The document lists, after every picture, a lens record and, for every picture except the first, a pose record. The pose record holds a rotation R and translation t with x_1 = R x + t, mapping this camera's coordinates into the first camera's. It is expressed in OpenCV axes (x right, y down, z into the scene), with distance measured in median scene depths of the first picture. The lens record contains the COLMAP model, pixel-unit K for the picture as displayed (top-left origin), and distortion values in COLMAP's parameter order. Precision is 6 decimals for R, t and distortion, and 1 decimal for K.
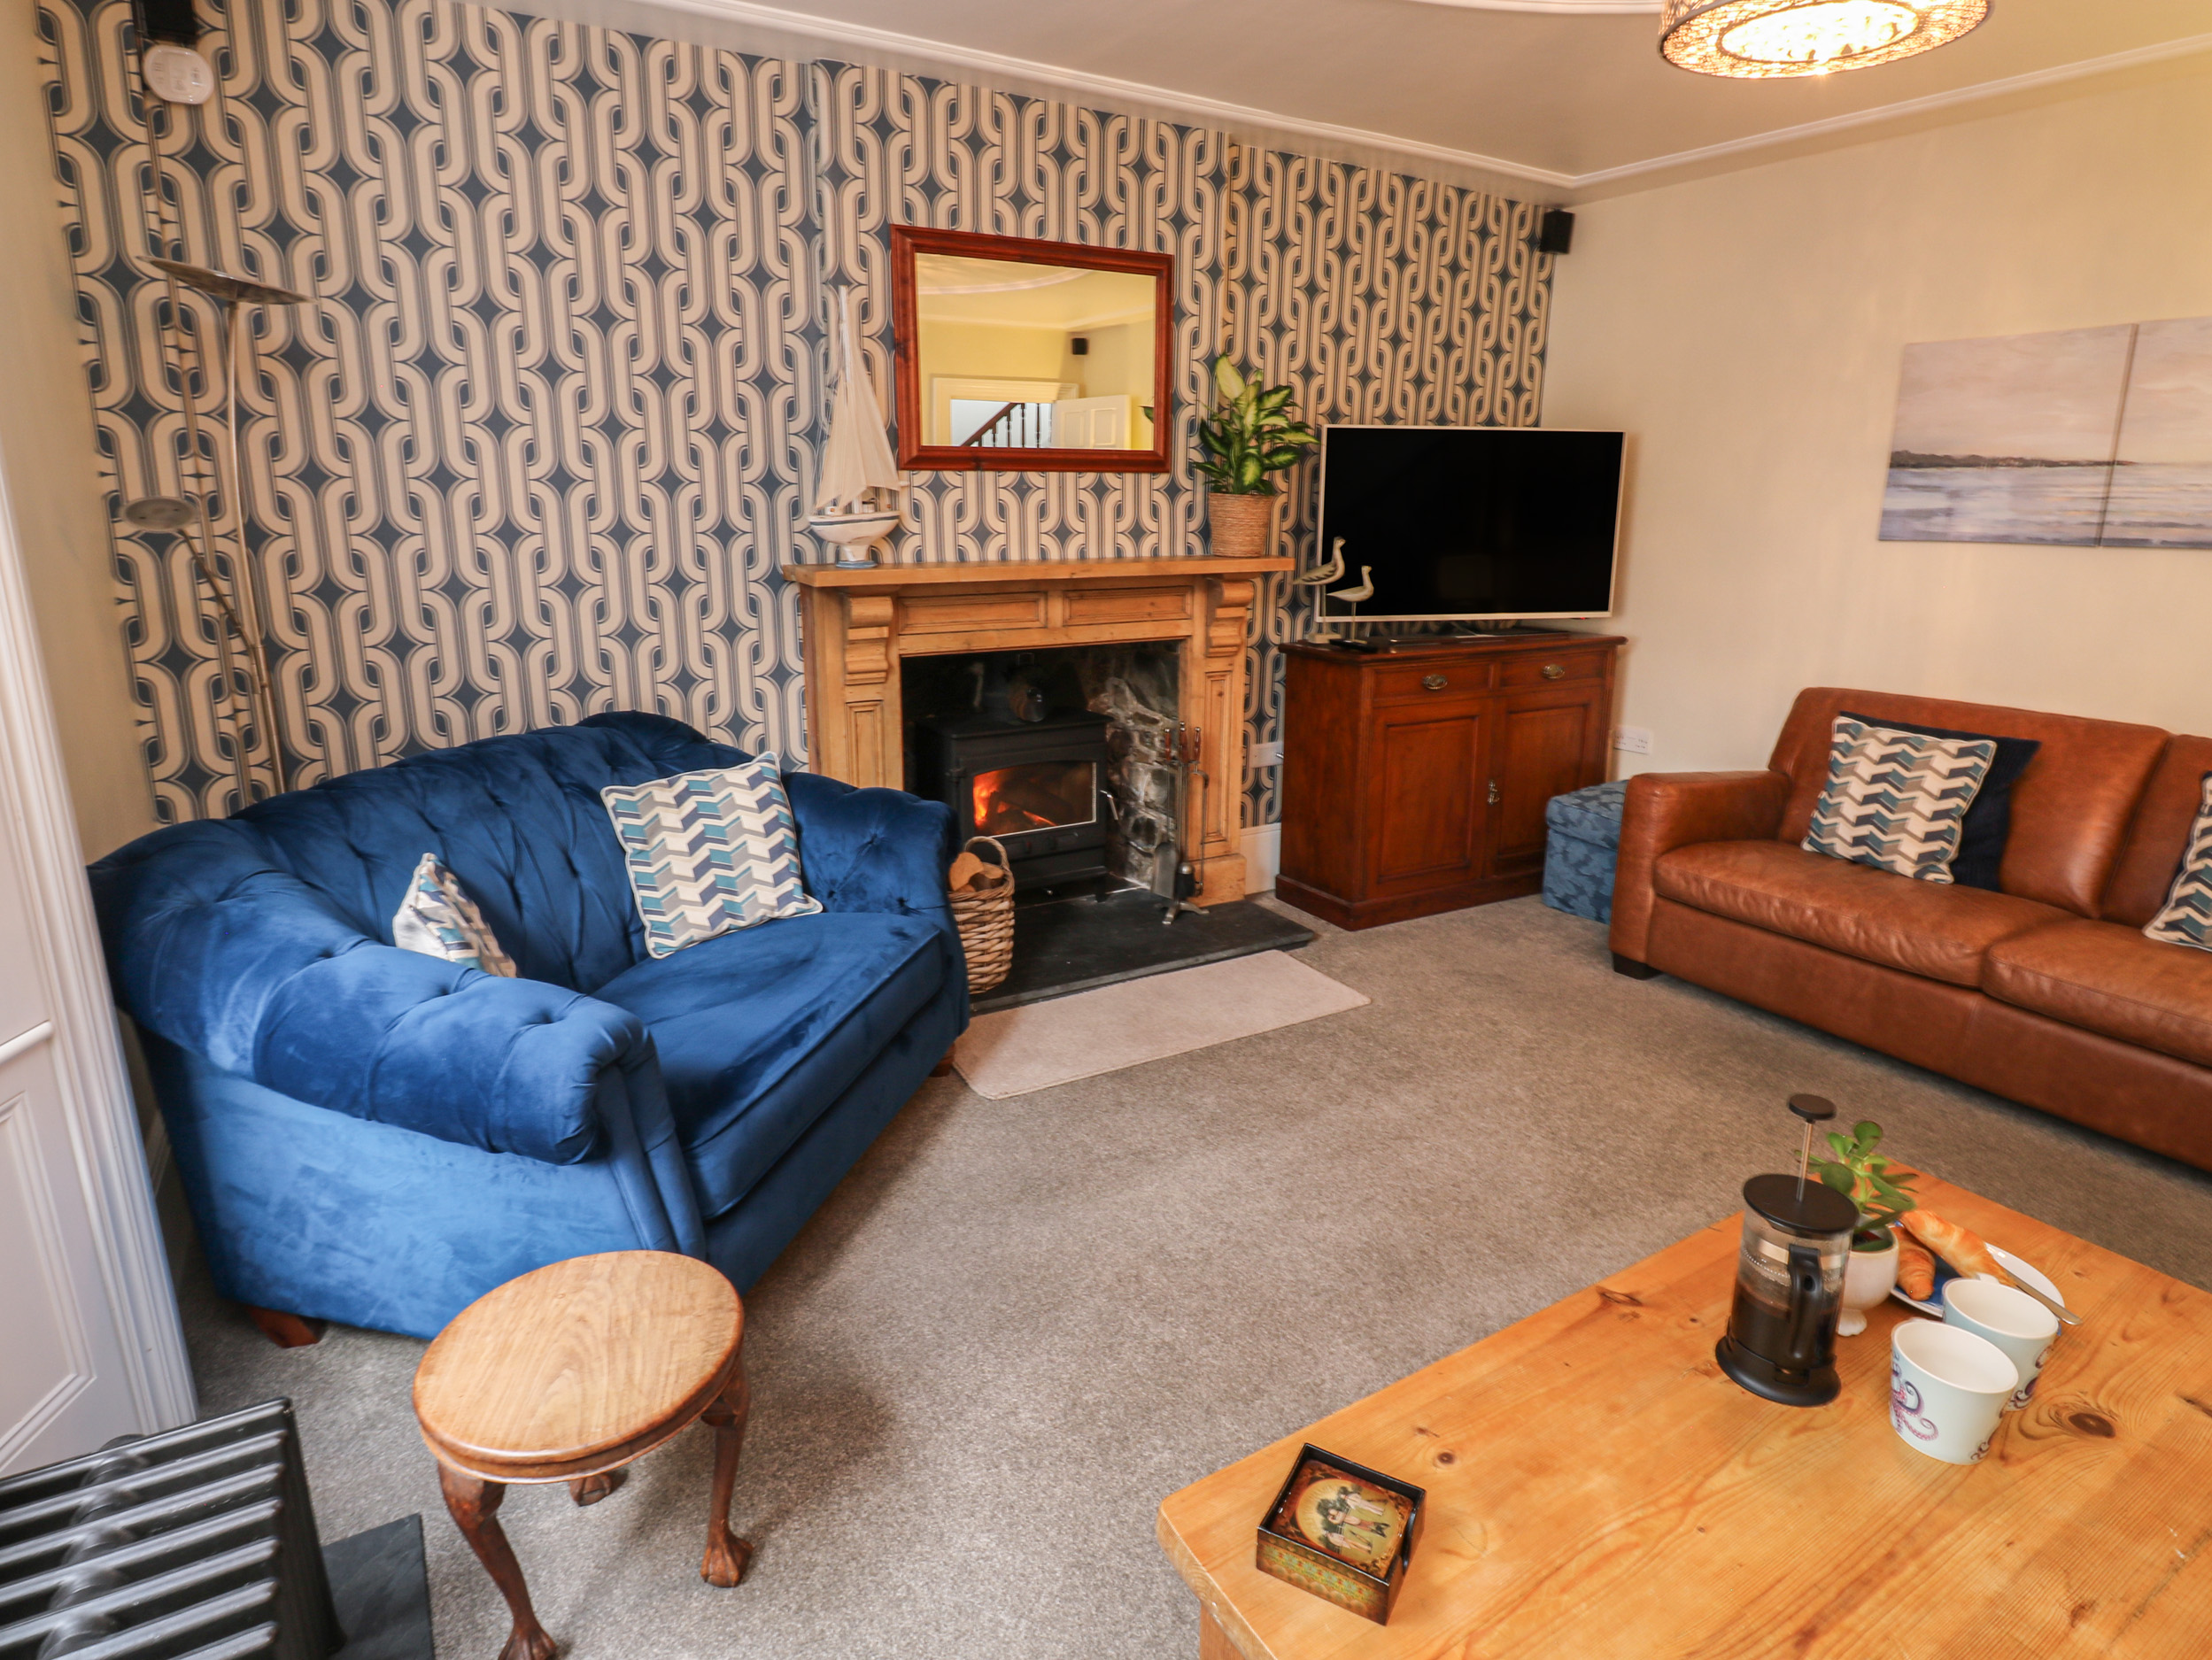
lens RADIAL K [[1163.5, 0, 1099.8], [0, 1163.5, 789.2], [0, 0, 1]] dist [-0.001836, -0.000160]
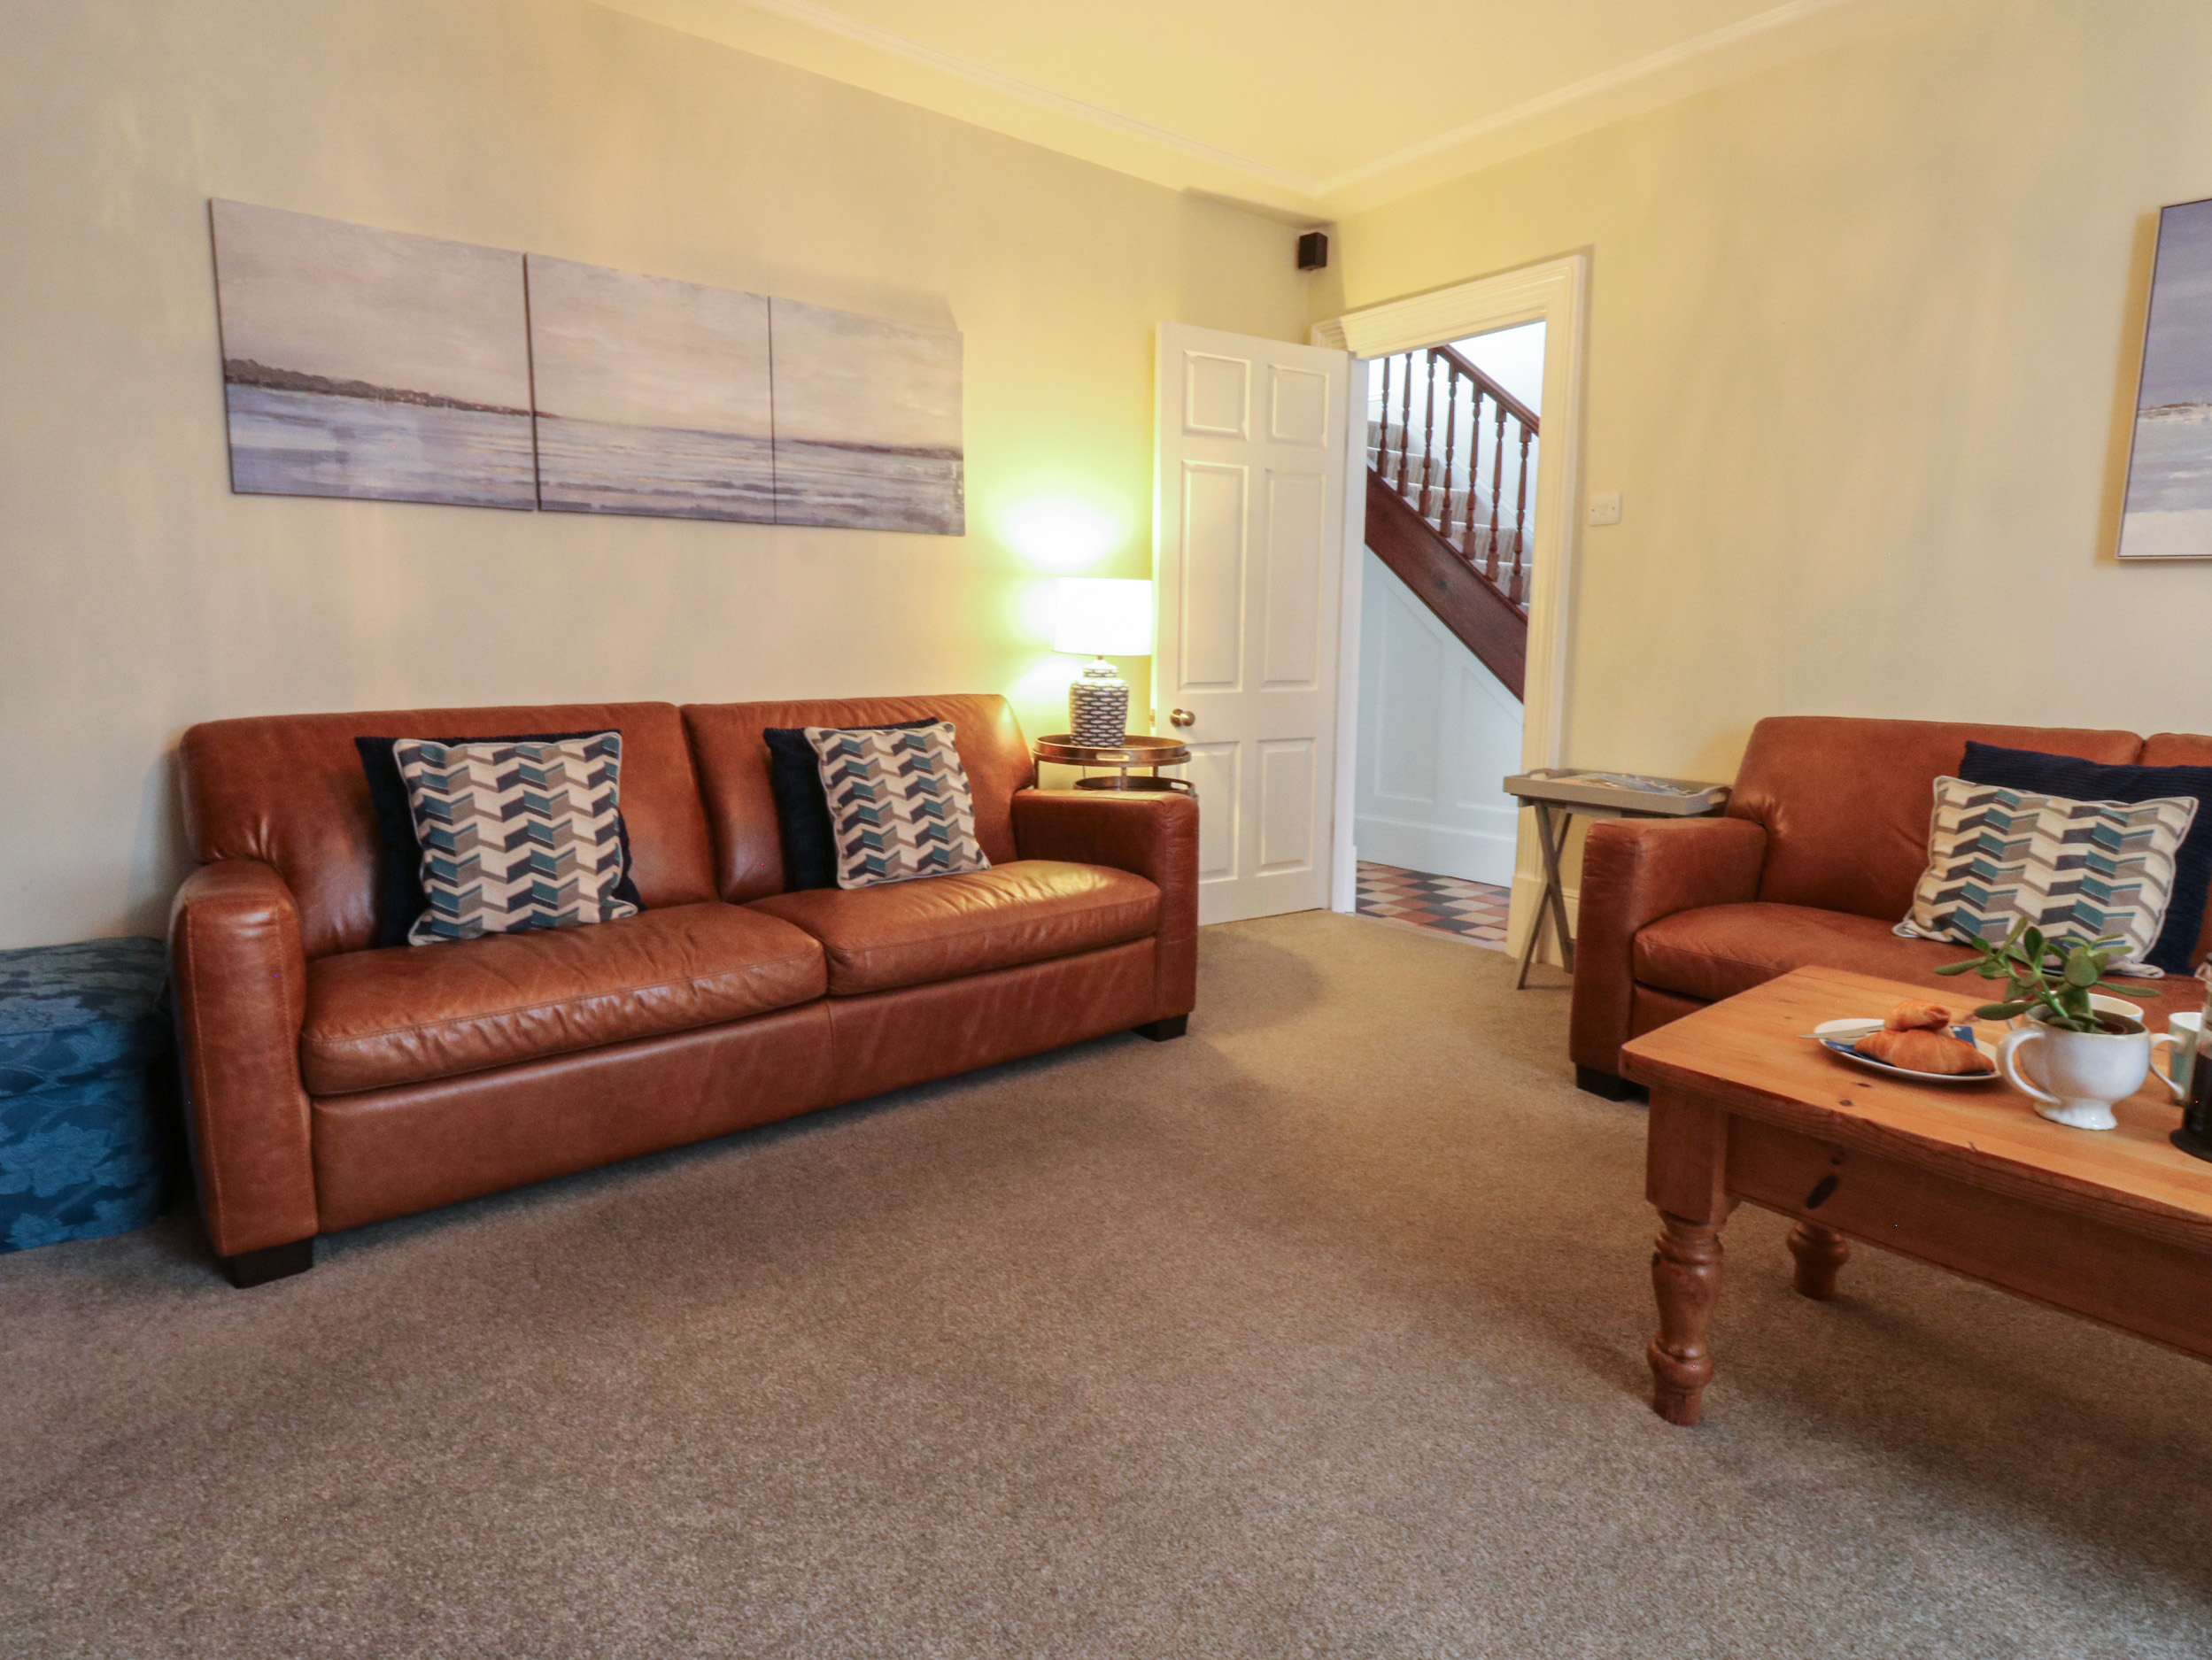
lens RADIAL K [[1163.5, 0, 1099.8], [0, 1163.5, 789.2], [0, 0, 1]] dist [-0.001836, -0.000160]
pose [[-0.112622, -0.146037, 0.982848, -0.069988], [0.223319, 0.960115, 0.168249, -0.060001], [-0.968217, 0.238437, -0.075517, 0.692354]]
